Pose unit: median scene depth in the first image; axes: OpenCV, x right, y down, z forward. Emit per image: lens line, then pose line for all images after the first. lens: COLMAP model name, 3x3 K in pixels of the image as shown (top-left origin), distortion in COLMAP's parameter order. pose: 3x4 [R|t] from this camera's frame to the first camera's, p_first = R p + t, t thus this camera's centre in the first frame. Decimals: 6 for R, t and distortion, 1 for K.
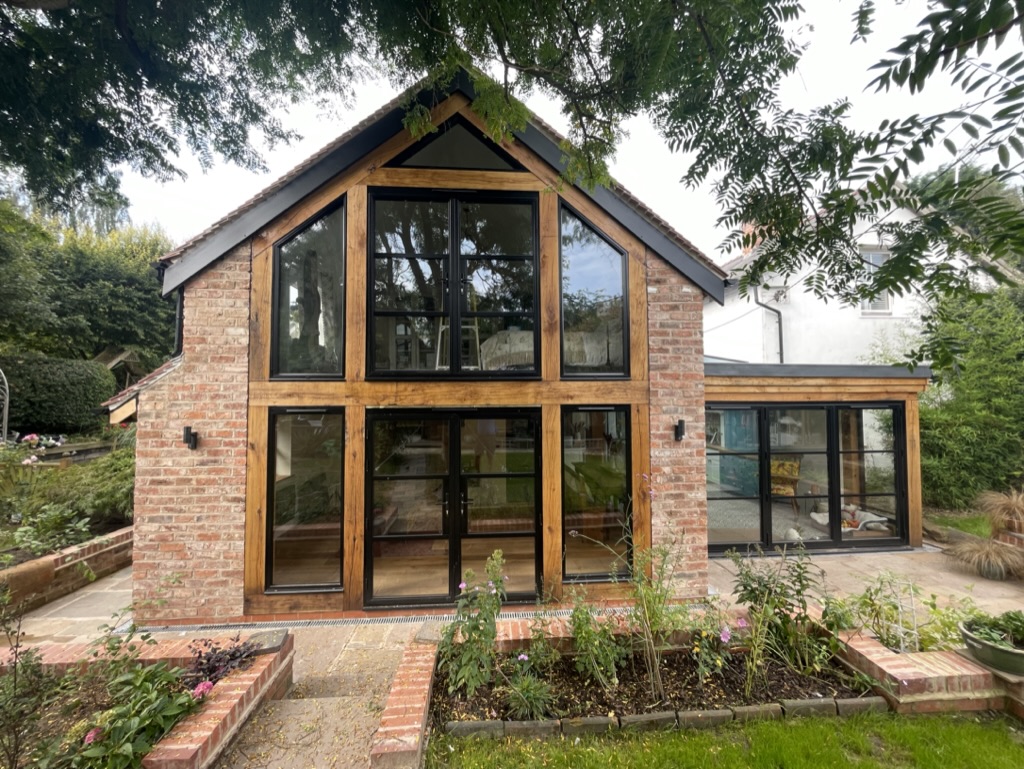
lens RADIAL K [[411.4, 0, 514.4], [0, 411.4, 383.7], [0, 0, 1]] dist [-0.004199, 0.000337]
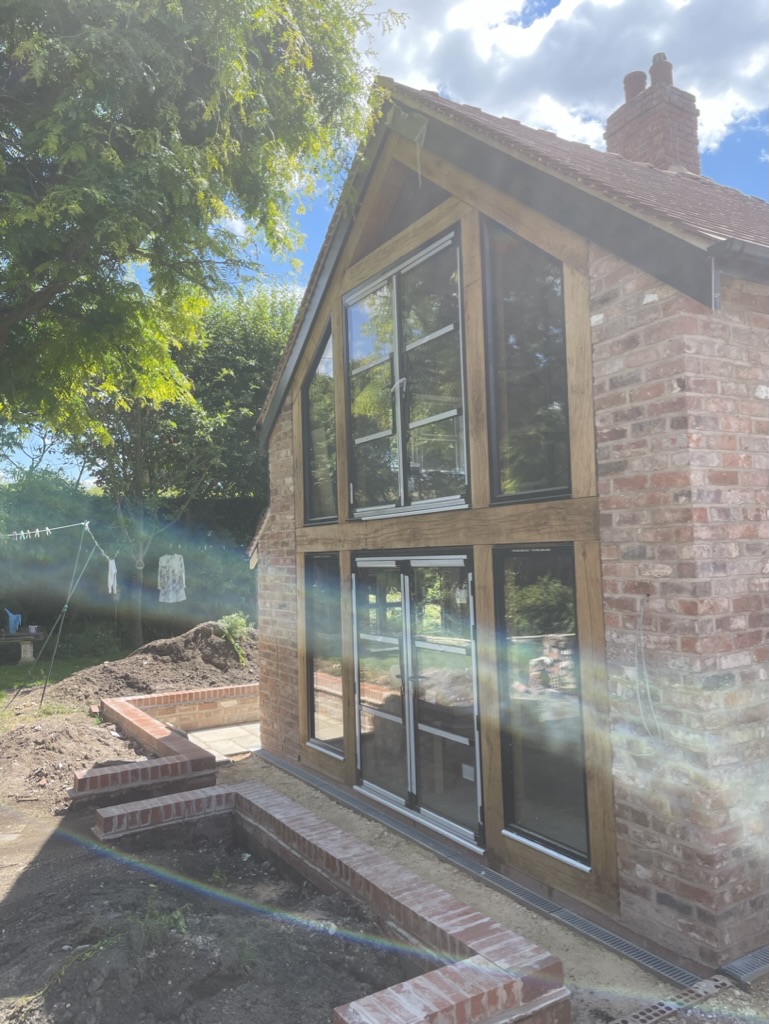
lens RADIAL K [[771.2, 0, 388.3], [0, 771.2, 512.6], [0, 0, 1]] dist [0.078153, -0.093250]
pose [[0.463717, -0.056265, -0.884195, 1.087258], [0.060415, 0.997667, -0.031801, 0.029397], [0.883921, -0.038672, 0.466035, 0.312405]]
